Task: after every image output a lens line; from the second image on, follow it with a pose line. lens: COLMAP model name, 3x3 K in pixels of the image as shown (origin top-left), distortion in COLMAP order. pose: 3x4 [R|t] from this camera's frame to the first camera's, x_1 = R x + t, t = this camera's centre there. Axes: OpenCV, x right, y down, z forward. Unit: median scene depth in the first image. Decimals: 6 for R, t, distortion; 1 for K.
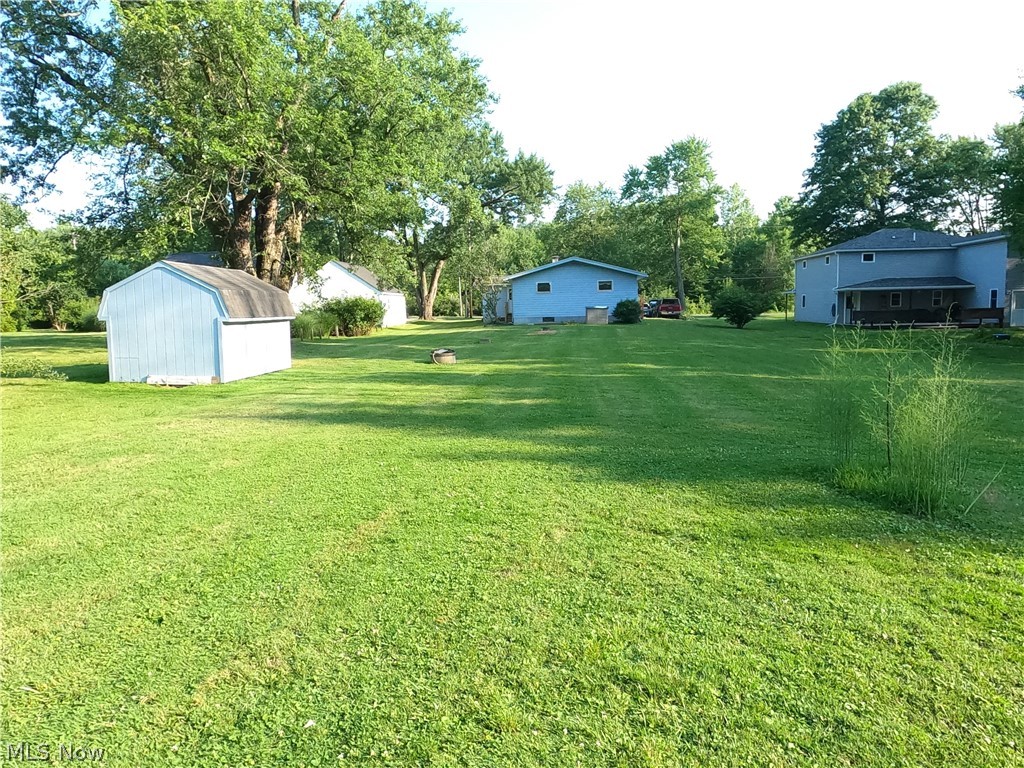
lens RADIAL K [[685.0, 0, 512.0], [0, 685.0, 384.0], [0, 0, 1]] dist [-0.002827, 0.002586]
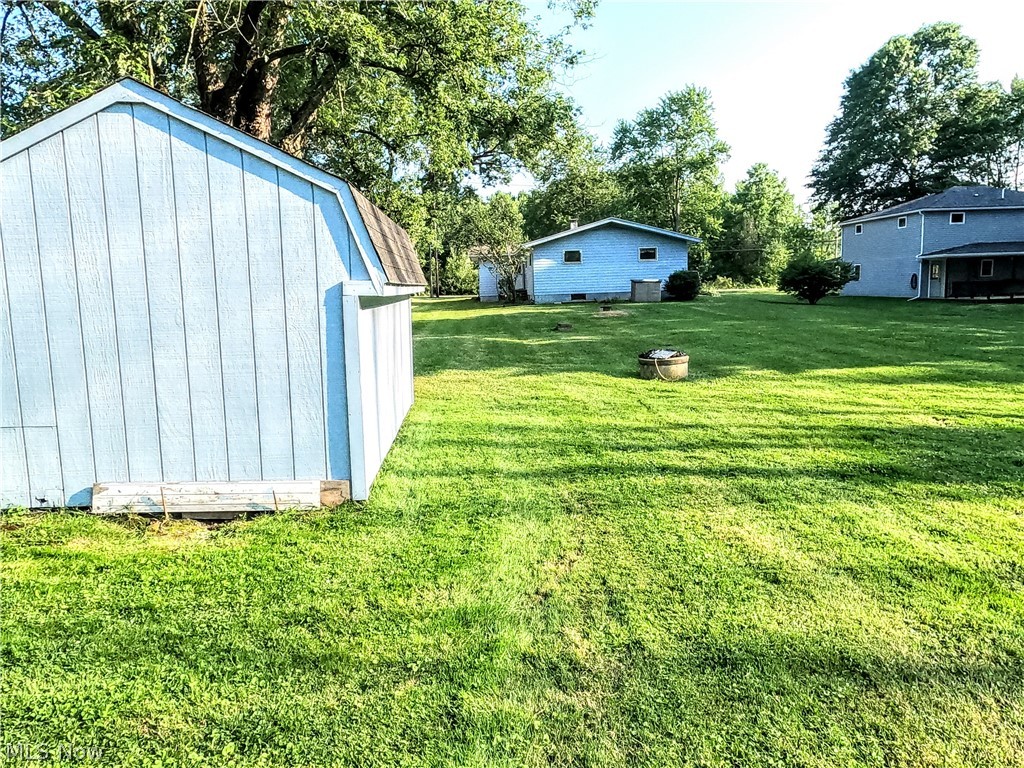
lens RADIAL K [[685.0, 0, 512.0], [0, 685.0, 384.0], [0, 0, 1]] dist [-0.002827, 0.002586]
pose [[0.992746, -0.027696, 0.117000, -0.098455], [0.024318, 0.999248, 0.030201, -0.015299], [-0.117749, -0.027136, 0.992673, 0.175253]]
